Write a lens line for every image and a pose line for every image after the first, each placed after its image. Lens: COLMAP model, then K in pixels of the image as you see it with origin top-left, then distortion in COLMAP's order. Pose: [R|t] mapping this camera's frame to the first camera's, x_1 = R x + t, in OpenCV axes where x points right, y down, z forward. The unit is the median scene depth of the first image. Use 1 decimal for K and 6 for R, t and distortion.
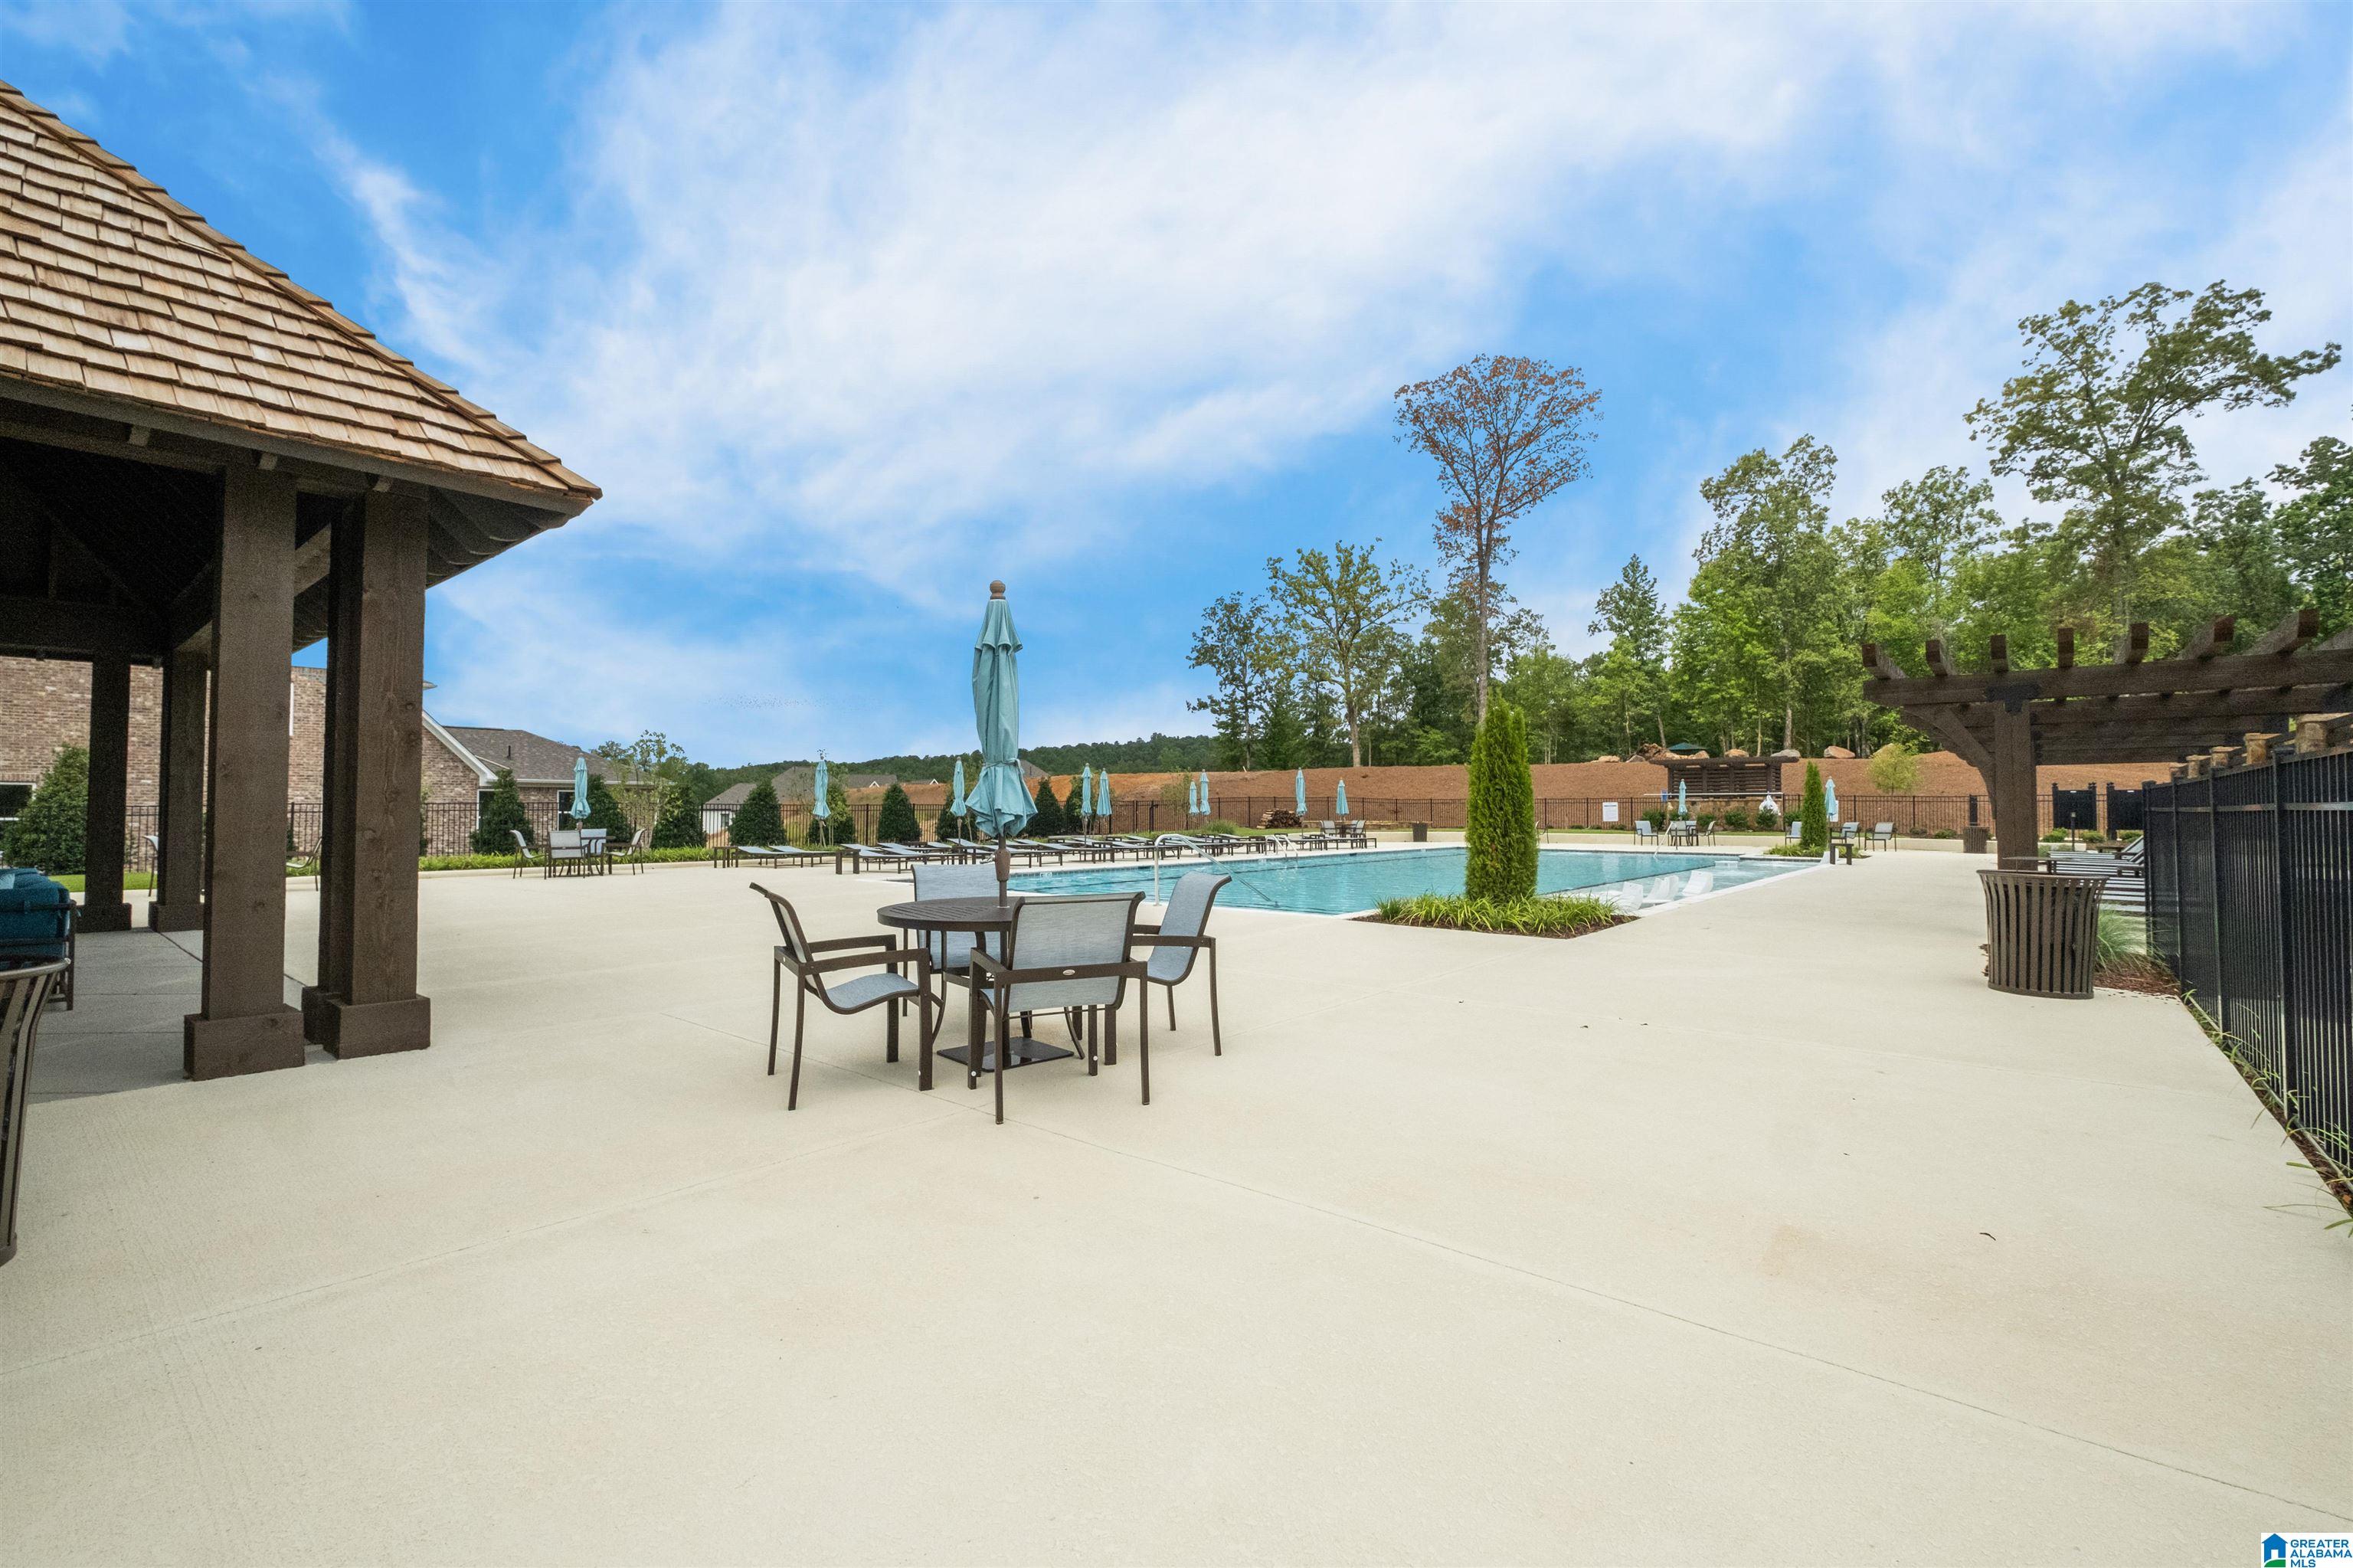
lens RADIAL K [[1020.0, 0, 1182.4], [0, 1020.0, 777.3], [0, 0, 1]] dist [-0.002847, 0.000382]
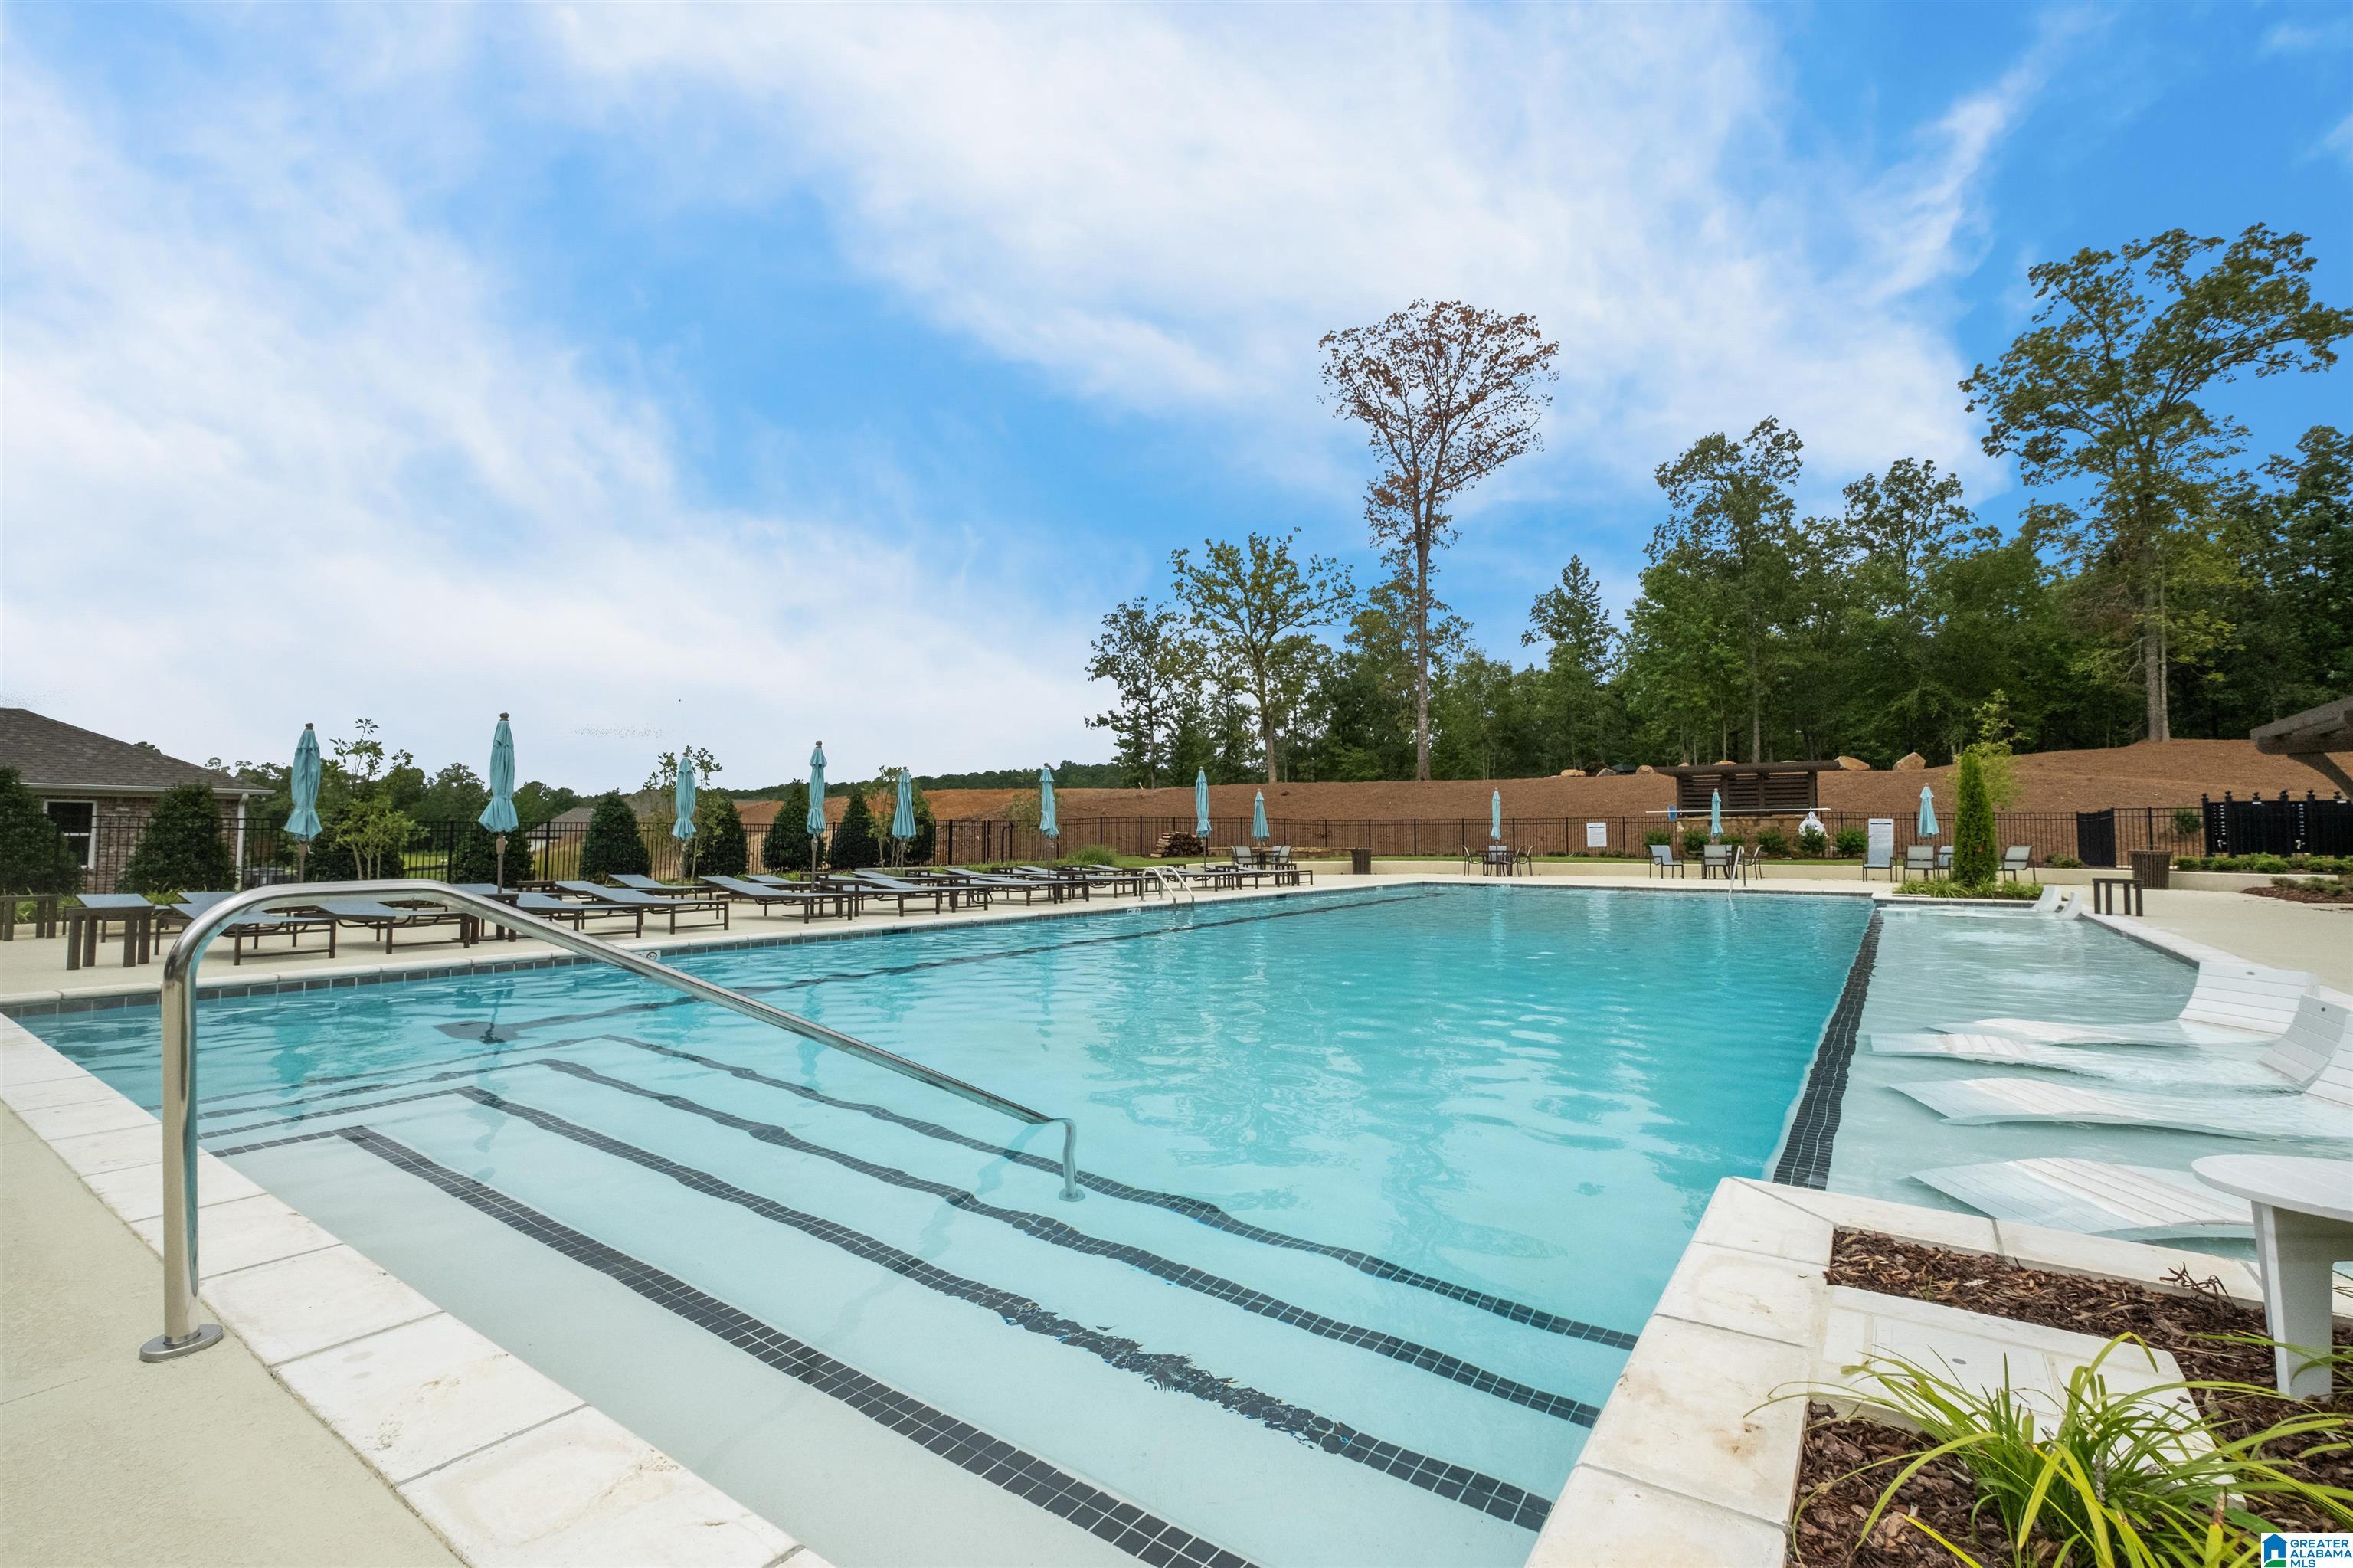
lens RADIAL K [[1020.0, 0, 1182.4], [0, 1020.0, 777.3], [0, 0, 1]] dist [-0.002847, 0.000382]
pose [[0.996317, 0.003965, 0.085650, 0.021958], [-0.001488, 0.999579, -0.028970, 0.008464], [-0.085729, 0.028736, 0.995904, 0.160396]]
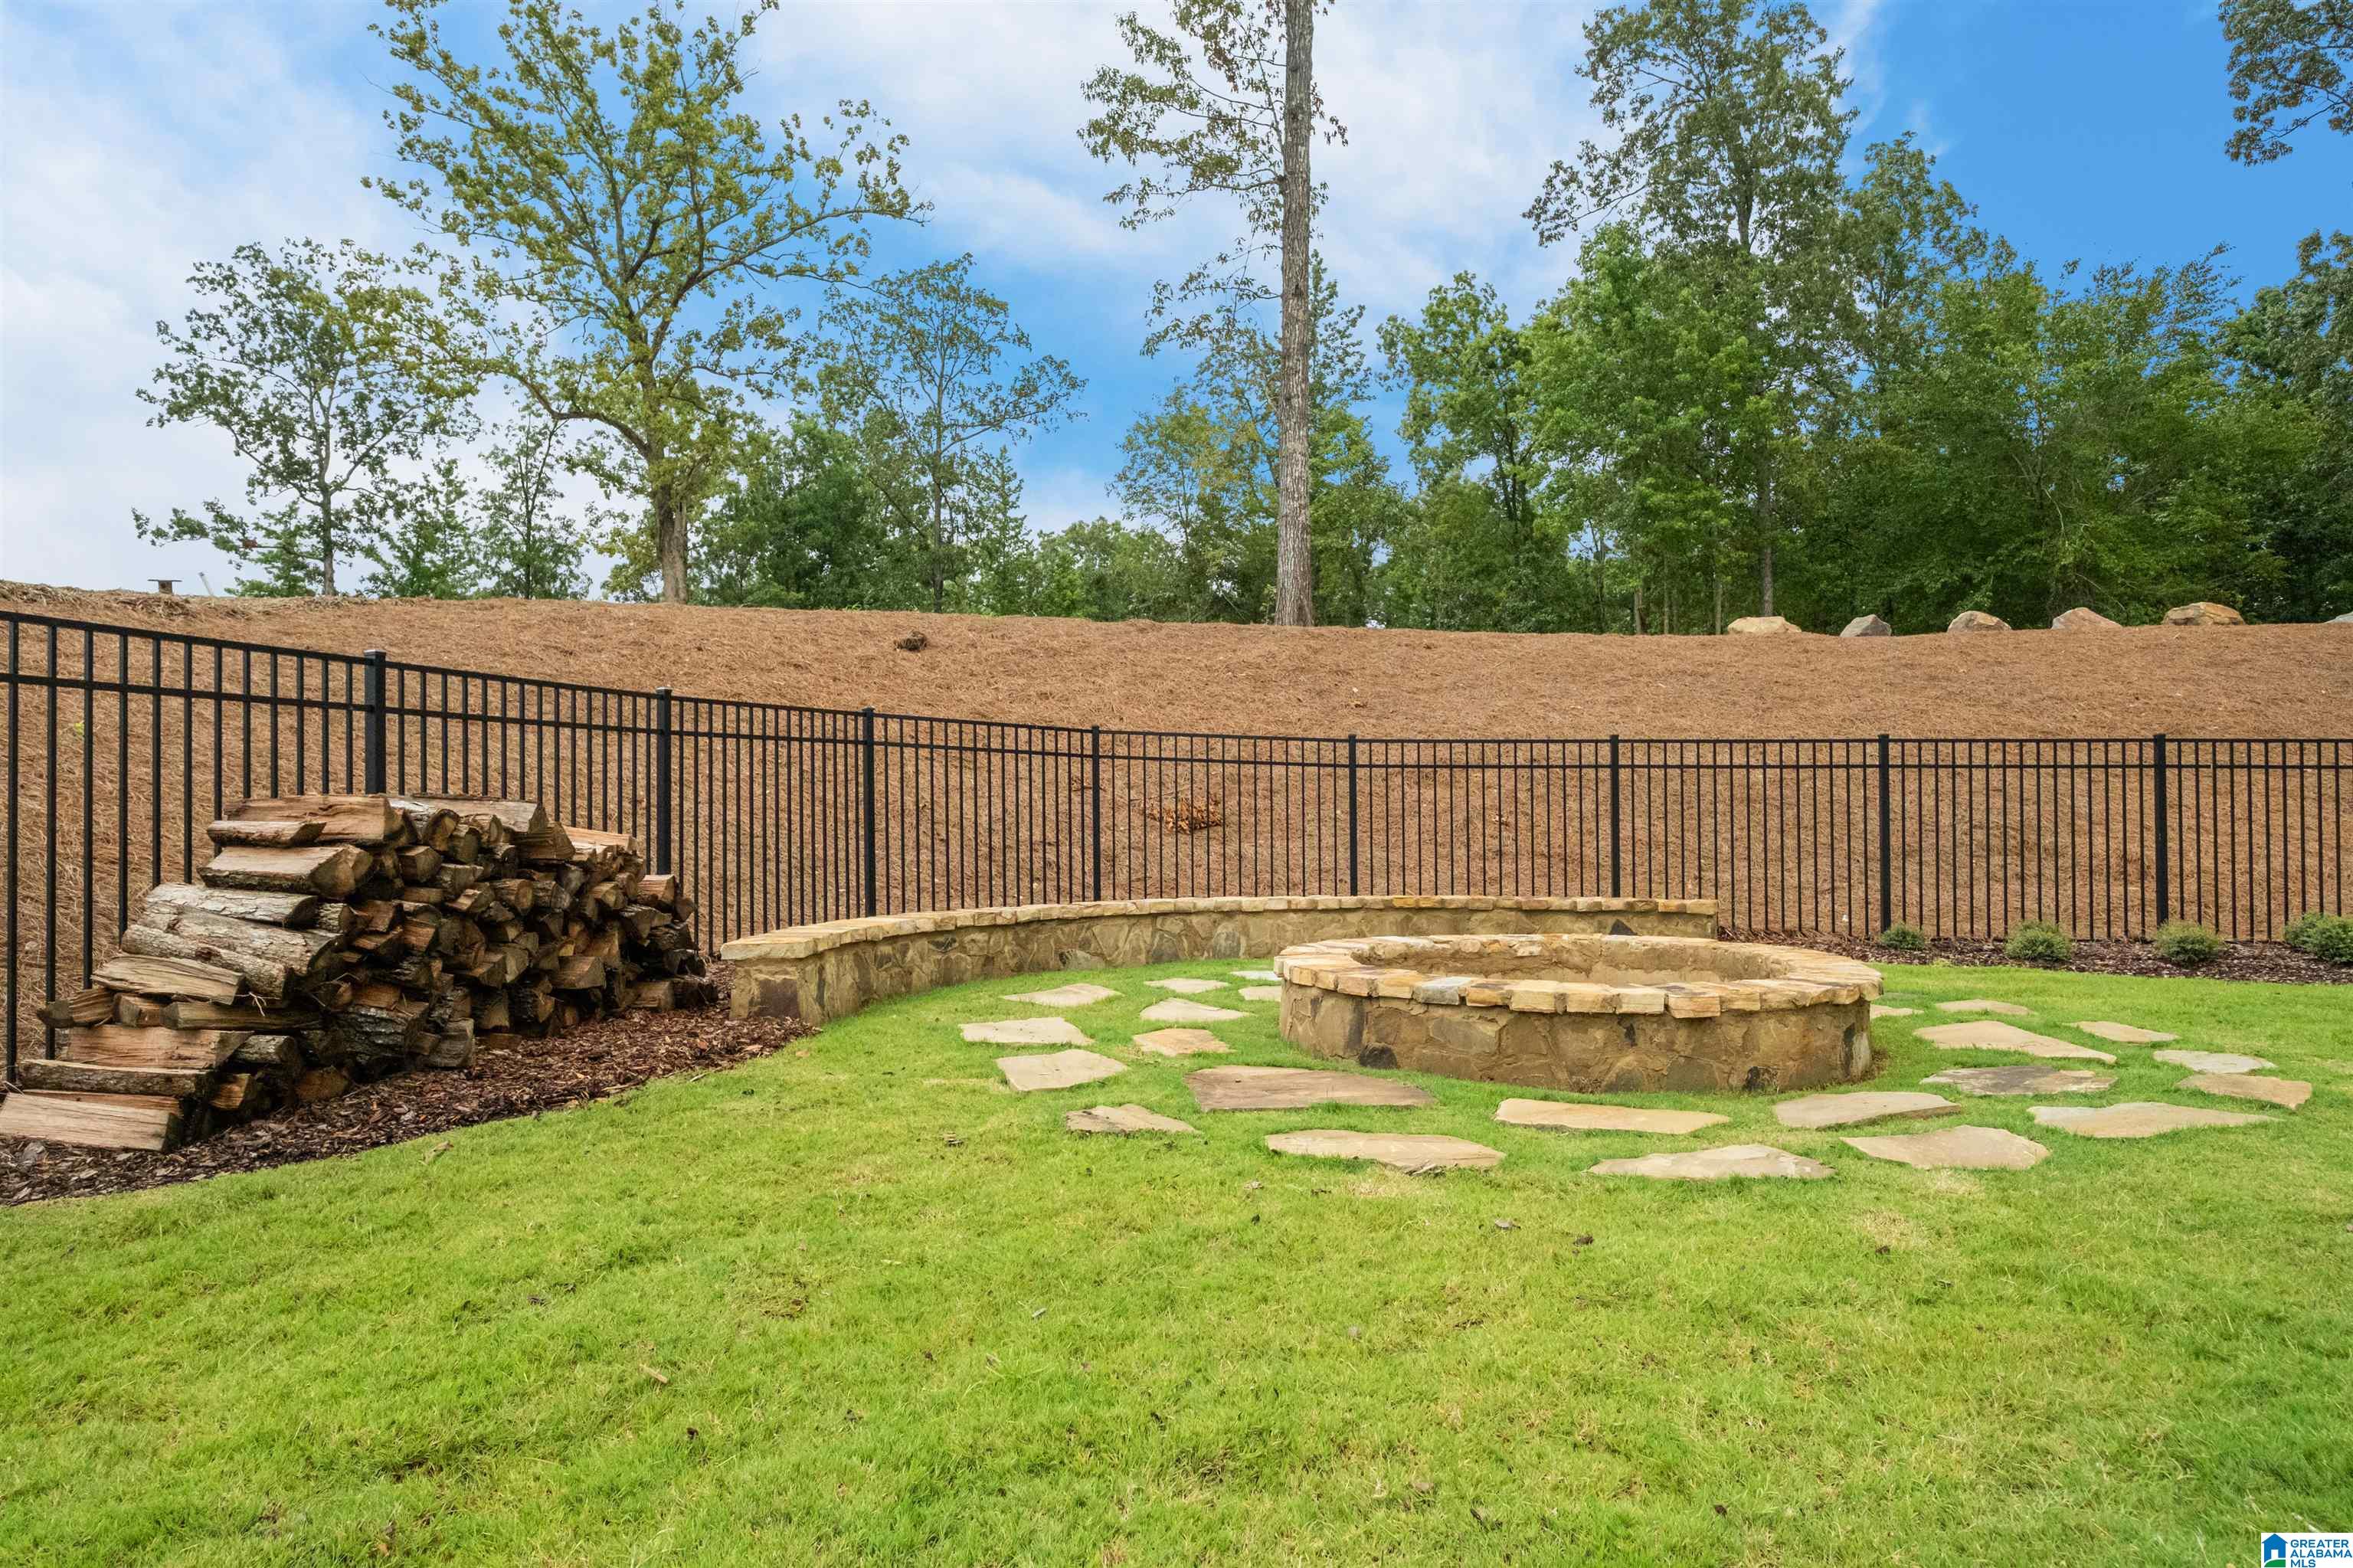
lens RADIAL K [[1398.0, 0, 1176.5], [0, 1398.0, 784.0], [0, 0, 1]] dist [-0.009401, 0.002938]
pose [[0.829884, 0.010344, 0.557841, 0.061023], [-0.017149, 0.999829, 0.006971, 0.020256], [-0.557673, -0.015352, 0.829919, 0.646819]]
